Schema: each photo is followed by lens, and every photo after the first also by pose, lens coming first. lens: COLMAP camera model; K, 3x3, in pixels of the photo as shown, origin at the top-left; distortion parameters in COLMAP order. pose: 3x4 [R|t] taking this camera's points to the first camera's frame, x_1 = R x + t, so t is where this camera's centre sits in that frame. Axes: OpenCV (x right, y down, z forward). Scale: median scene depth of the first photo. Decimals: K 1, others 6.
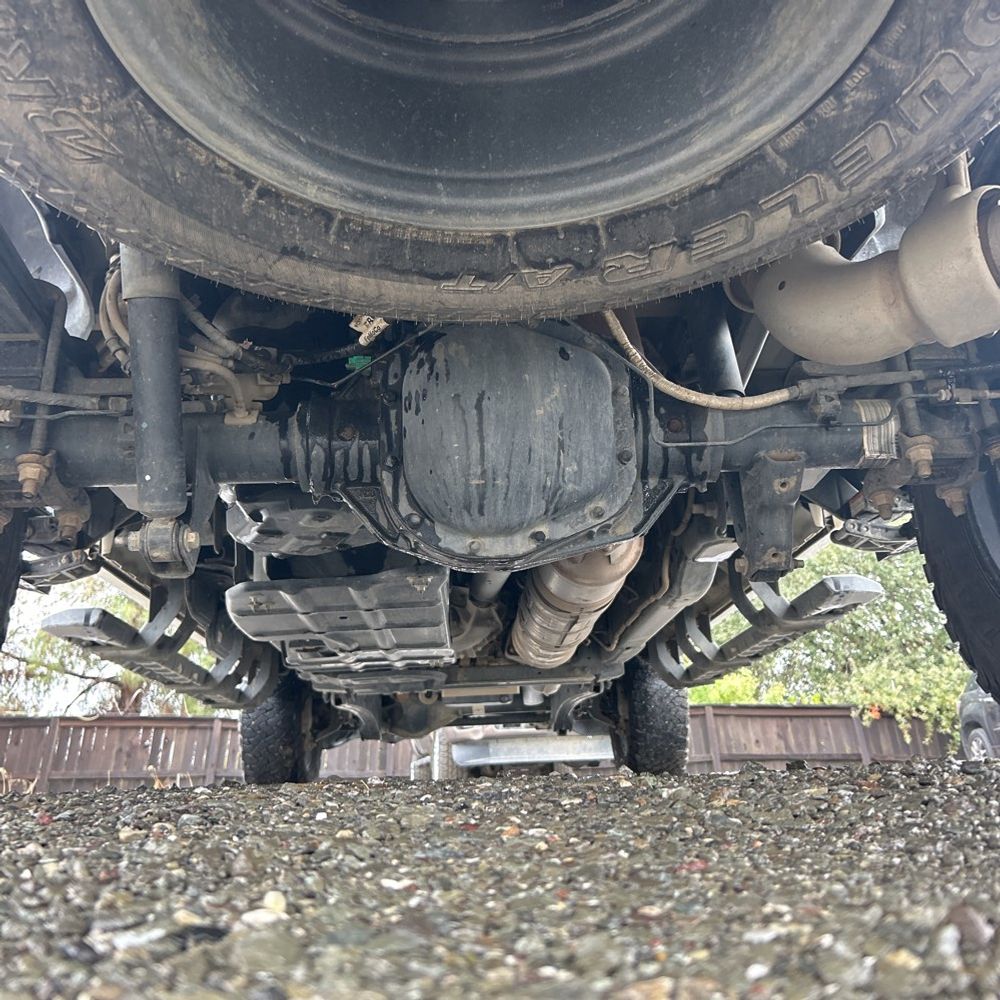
lens RADIAL K [[1053.3, 0, 502.0], [0, 1053.3, 521.4], [0, 0, 1]] dist [0.073863, -0.114866]
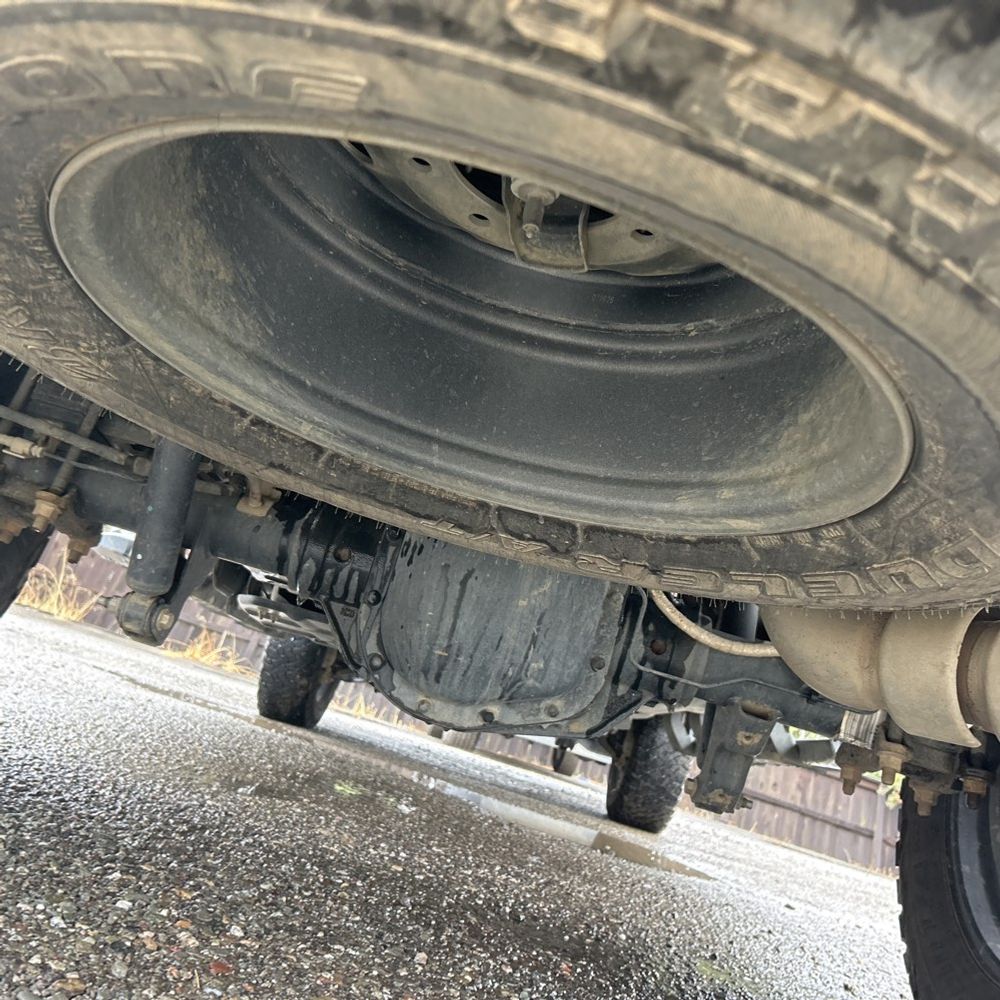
lens RADIAL K [[1053.2, 0, 500.0], [0, 1053.2, 500.0], [0, 0, 1]] dist [0.177334, -0.564084]
pose [[0.946952, 0.305052, -0.101124, 0.112449], [-0.296783, 0.950788, 0.089003, -0.362640], [0.123298, -0.054269, 0.990885, 0.009929]]
